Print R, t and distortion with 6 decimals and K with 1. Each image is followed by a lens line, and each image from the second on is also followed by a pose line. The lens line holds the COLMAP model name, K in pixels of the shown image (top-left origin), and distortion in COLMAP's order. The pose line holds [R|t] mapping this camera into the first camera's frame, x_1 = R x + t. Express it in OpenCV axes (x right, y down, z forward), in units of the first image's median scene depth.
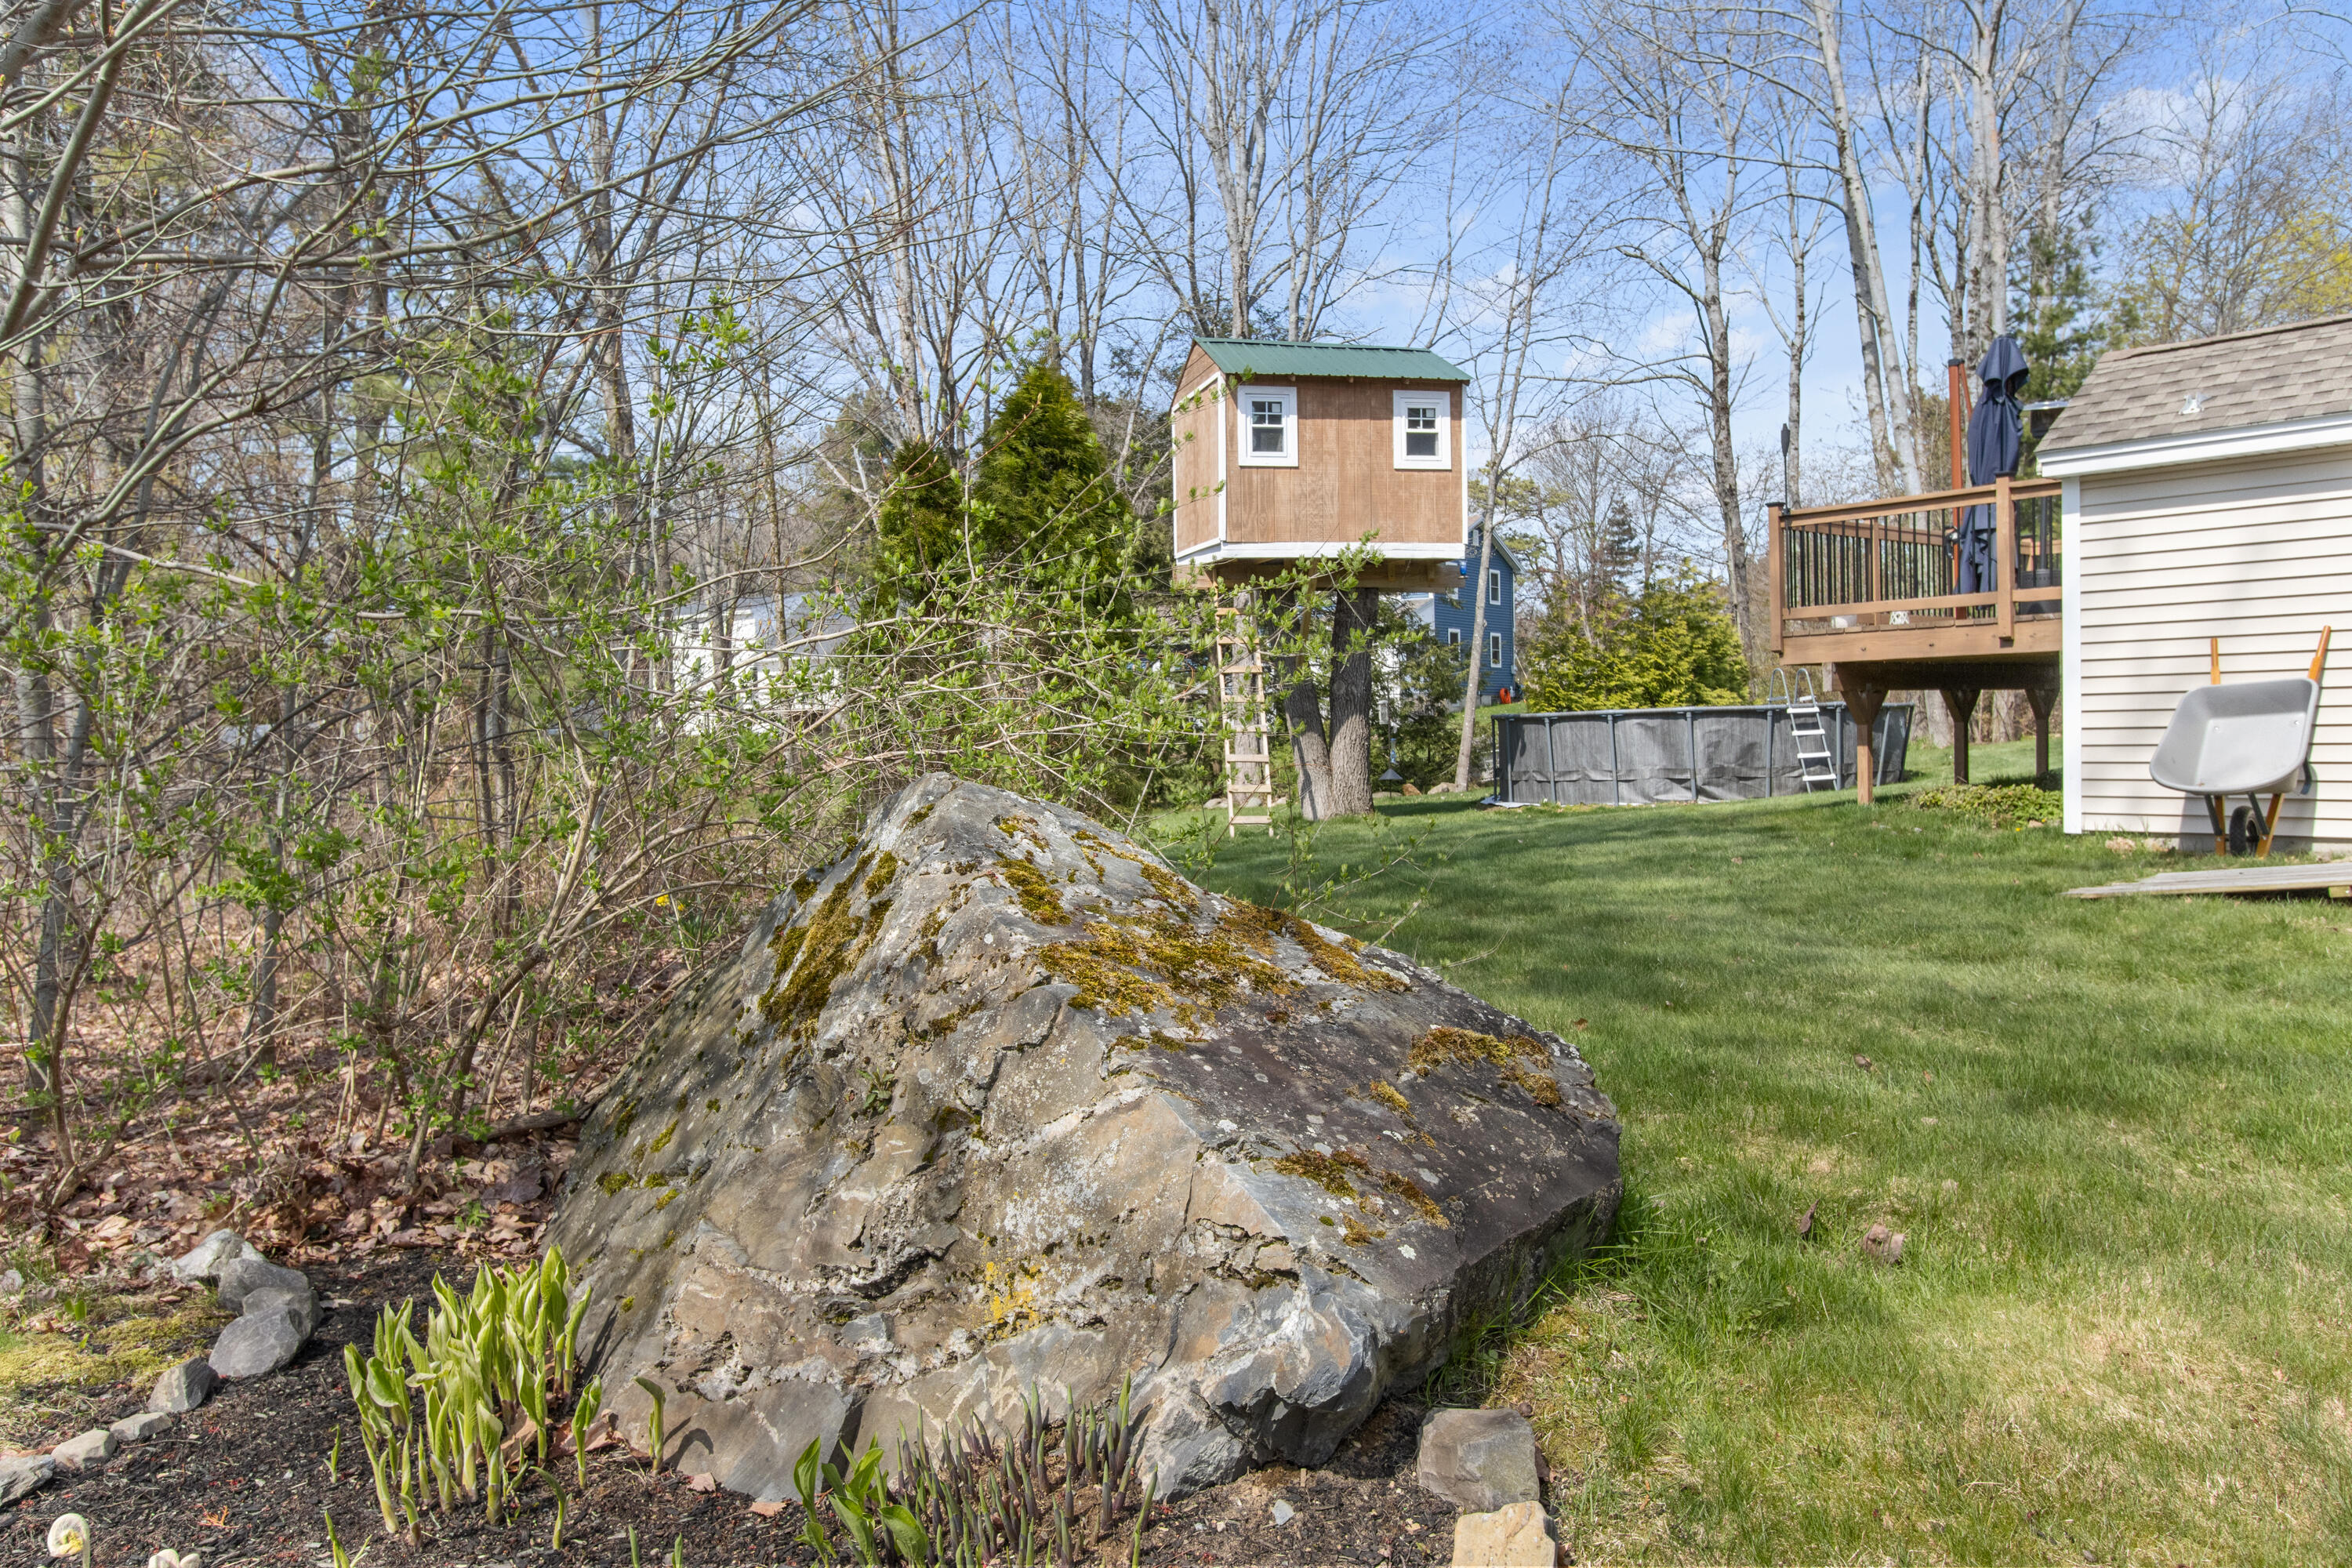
lens RADIAL K [[1667.5, 0, 1176.0], [0, 1667.5, 784.0], [0, 0, 1]] dist [-0.032739, -0.000452]
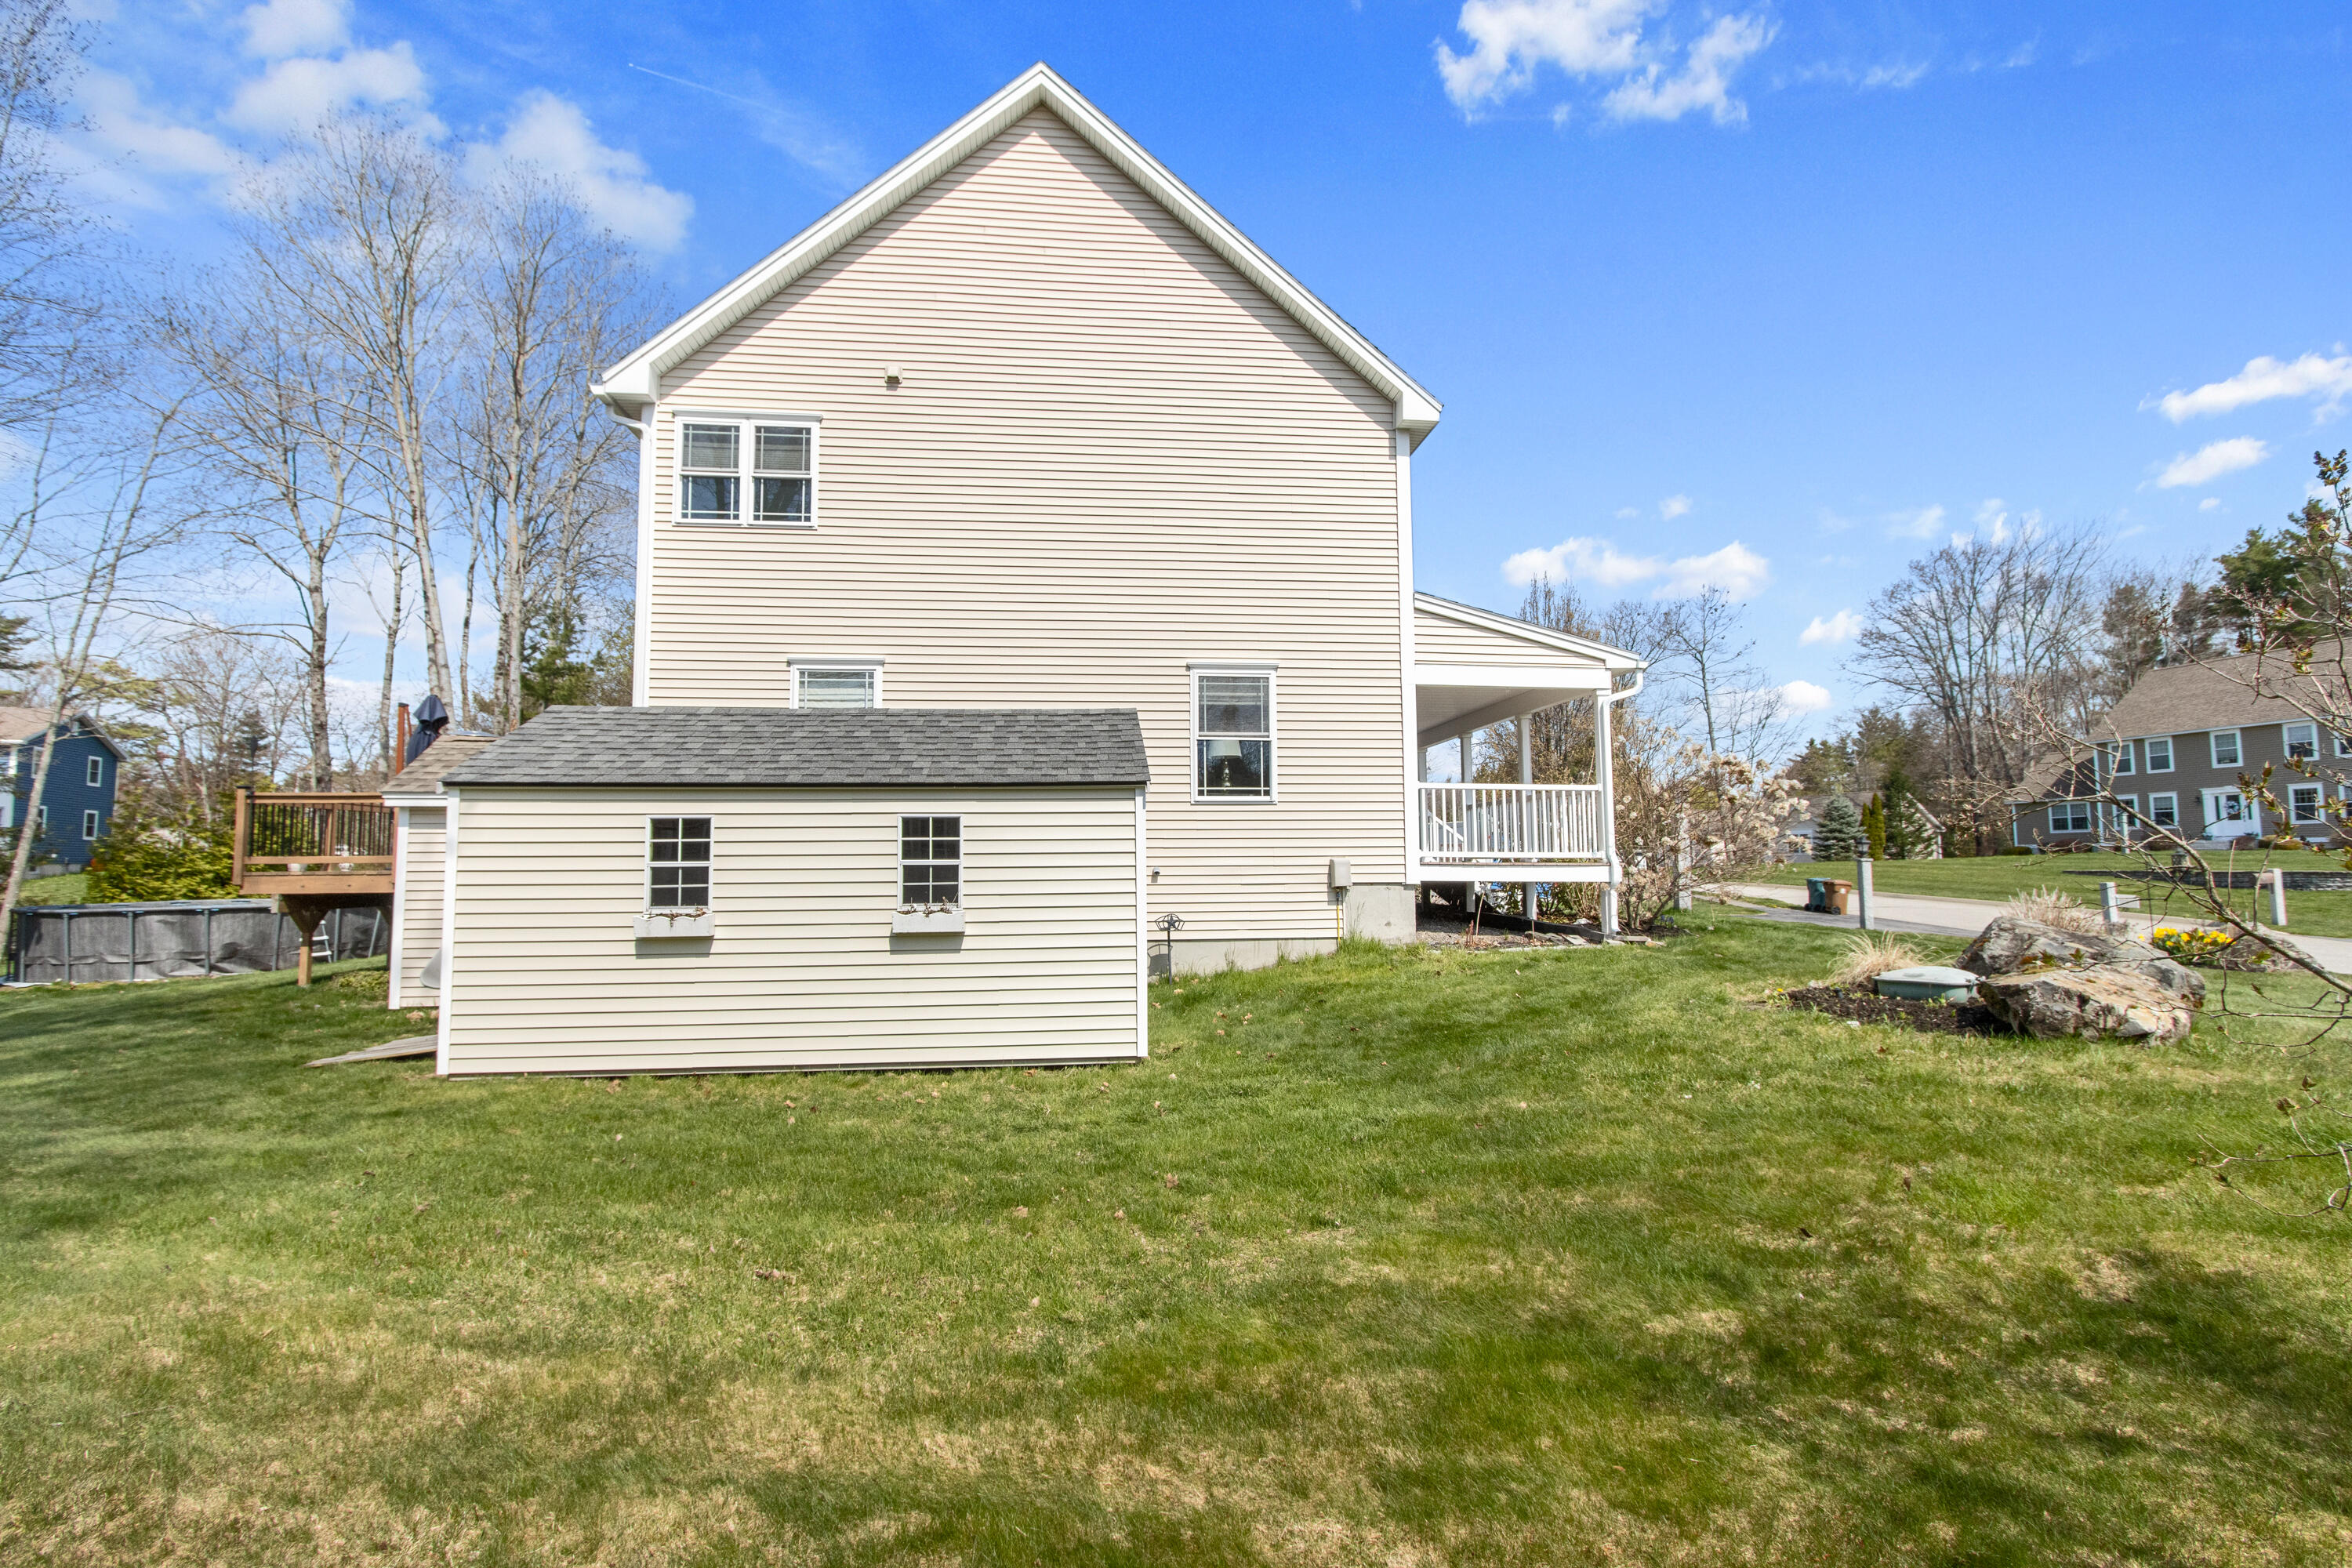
lens RADIAL K [[1051.0, 0, 1176.0], [0, 1051.0, 784.0], [0, 0, 1]] dist [-0.000918, -0.000105]
pose [[0.559822, 0.076328, 0.825090, 0.029429], [0.026459, 0.993594, -0.109869, -0.028023], [-0.828191, 0.083338, 0.554216, -0.147141]]
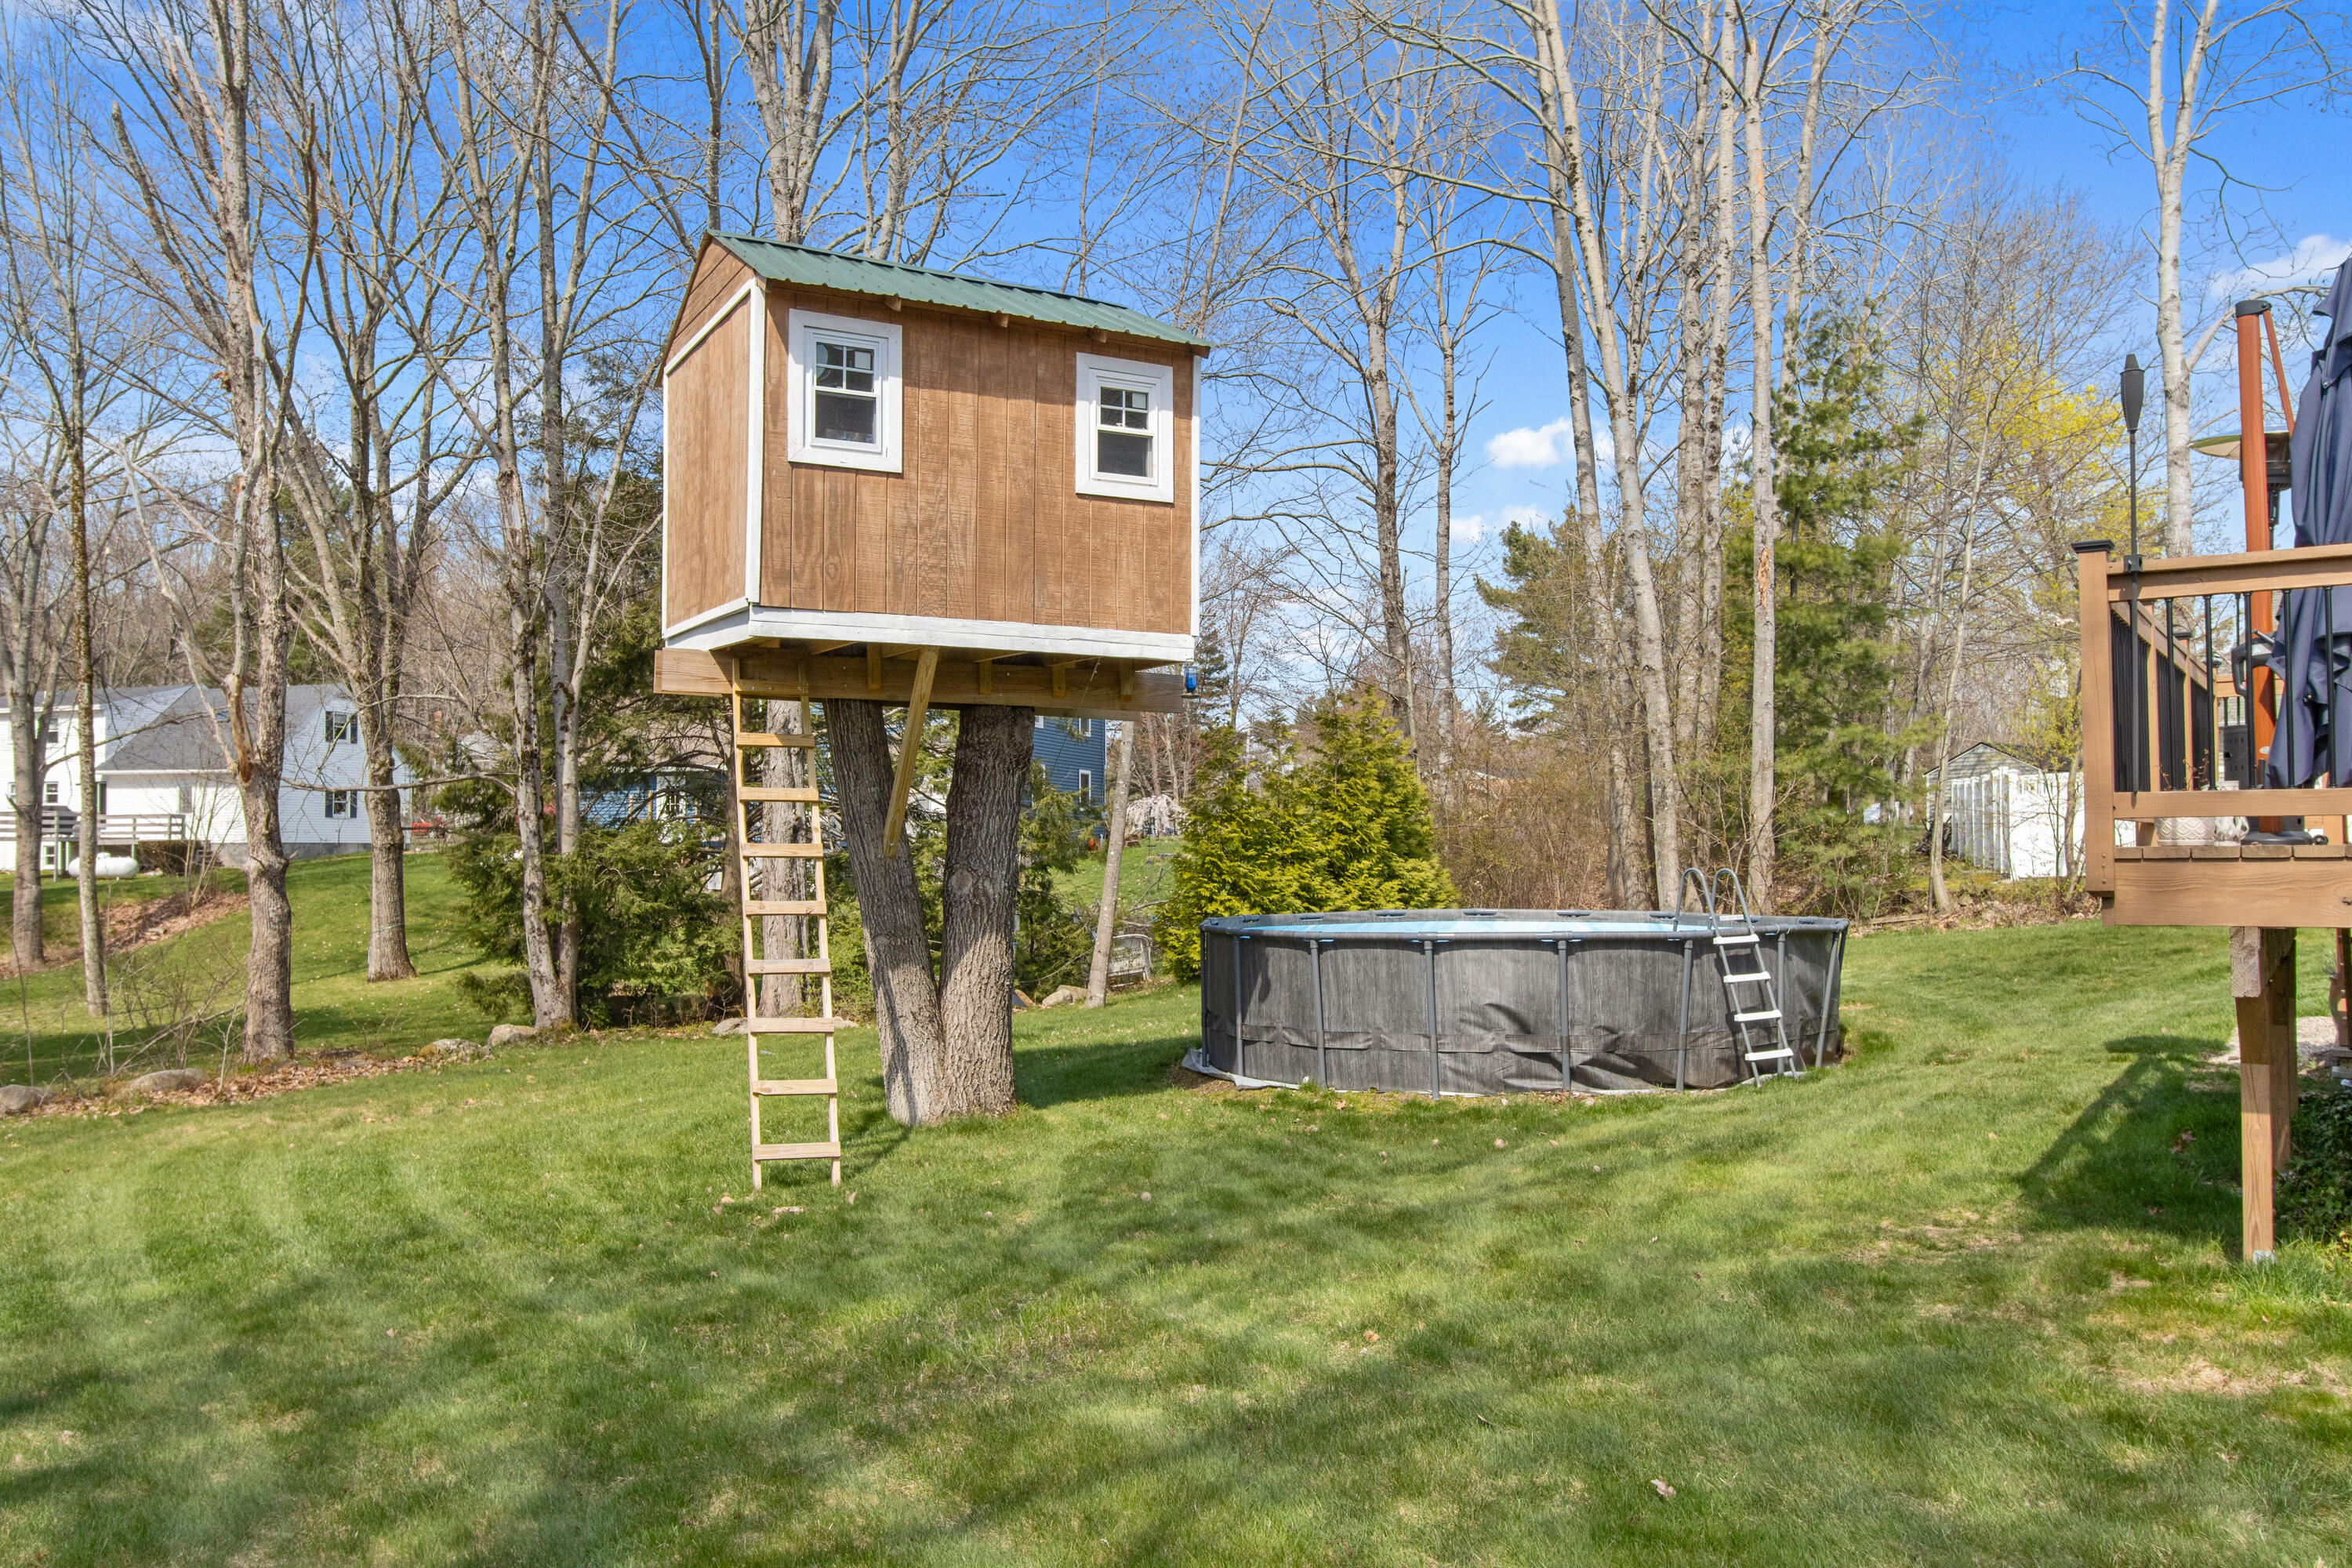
lens RADIAL K [[1779.0, 0, 1180.7], [0, 1779.0, 831.8], [0, 0, 1]] dist [-0.001559, -0.001404]
pose [[0.964647, 0.024498, 0.262406, 0.012156], [-0.011202, 0.998582, -0.052046, -0.044677], [-0.263309, 0.047267, 0.963553, 0.404973]]
